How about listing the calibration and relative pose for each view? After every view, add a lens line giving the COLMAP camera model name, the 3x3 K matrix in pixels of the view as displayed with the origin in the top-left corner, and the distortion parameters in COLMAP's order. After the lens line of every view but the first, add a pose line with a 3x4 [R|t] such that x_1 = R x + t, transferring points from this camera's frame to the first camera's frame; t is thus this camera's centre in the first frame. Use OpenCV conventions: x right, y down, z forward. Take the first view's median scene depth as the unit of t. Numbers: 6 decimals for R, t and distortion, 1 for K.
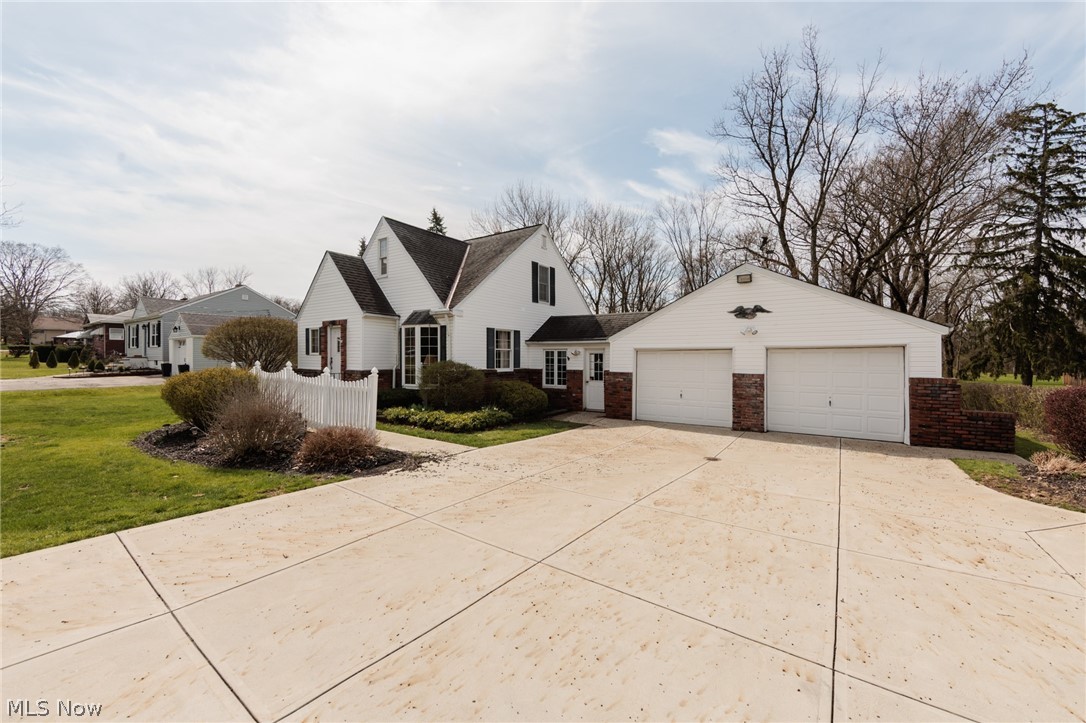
lens RADIAL K [[429.5, 0, 542.3], [0, 429.5, 356.8], [0, 0, 1]] dist [-0.001723, 0.000012]
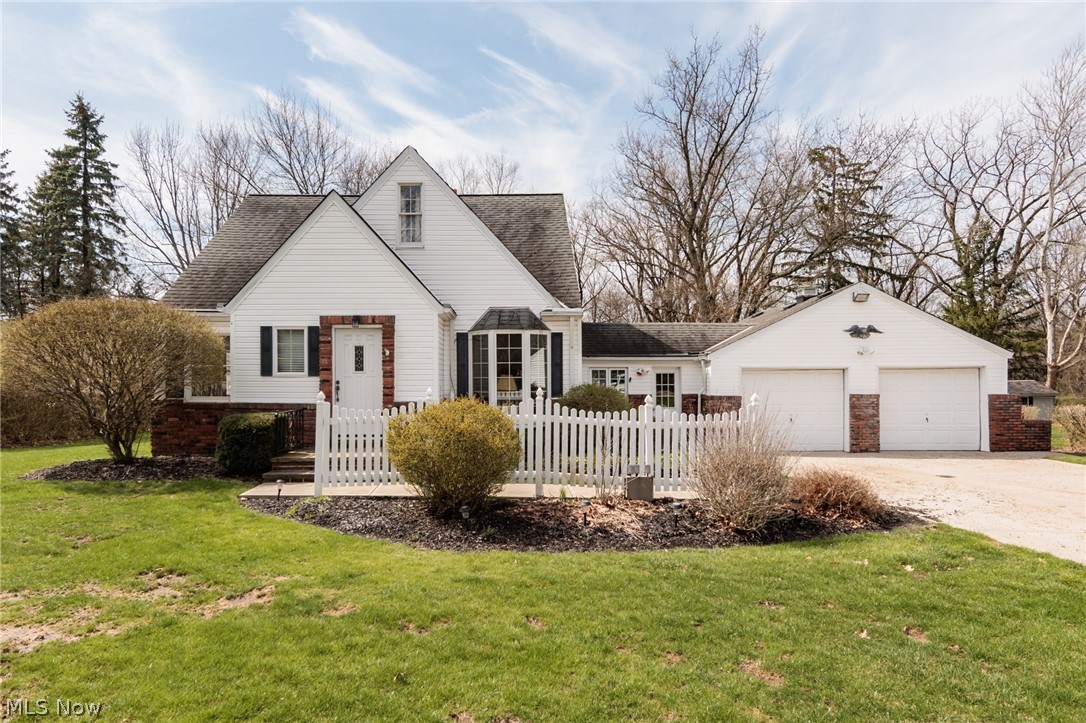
lens RADIAL K [[628.3, 0, 541.9], [0, 628.3, 374.7], [0, 0, 1]] dist [-0.003477, -0.001151]
pose [[0.828254, -0.002610, 0.560346, -0.813906], [0.002772, 0.999996, 0.000561, -0.007182], [-0.560346, 0.001089, 0.828258, 0.189732]]
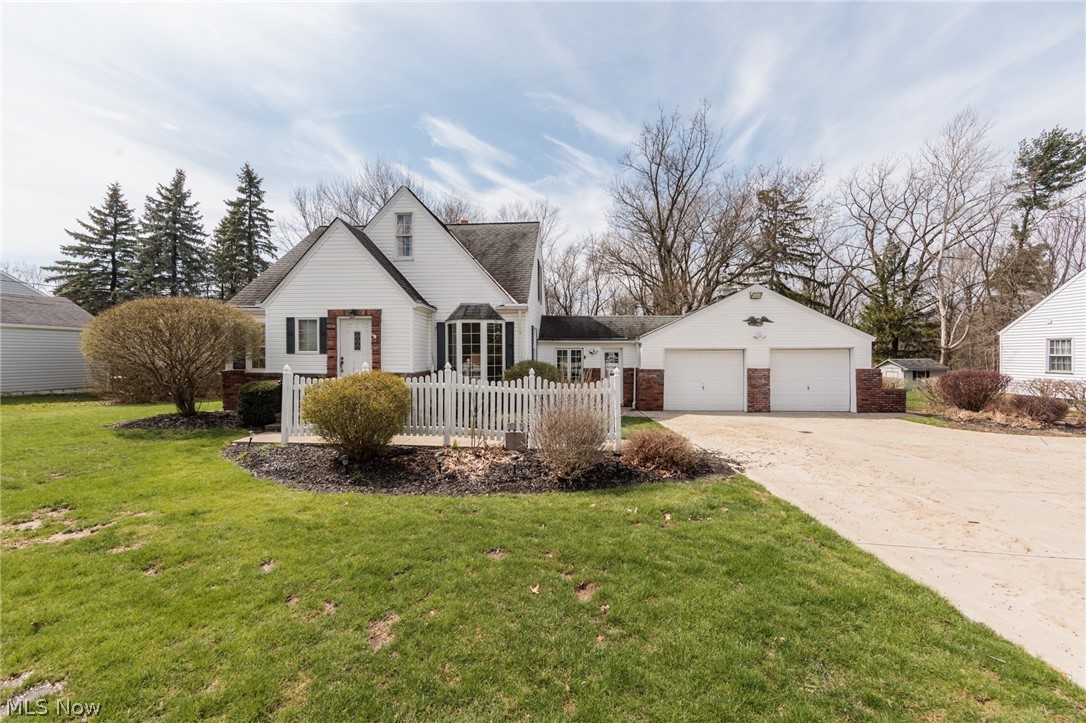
lens RADIAL K [[432.6, 0, 561.5], [0, 432.6, 357.5], [0, 0, 1]] dist [-0.001208, -0.000044]
pose [[0.858653, -0.004860, 0.512534, -0.613684], [0.001531, 0.999975, 0.006916, -0.003380], [-0.512555, -0.005154, 0.858639, 0.152157]]
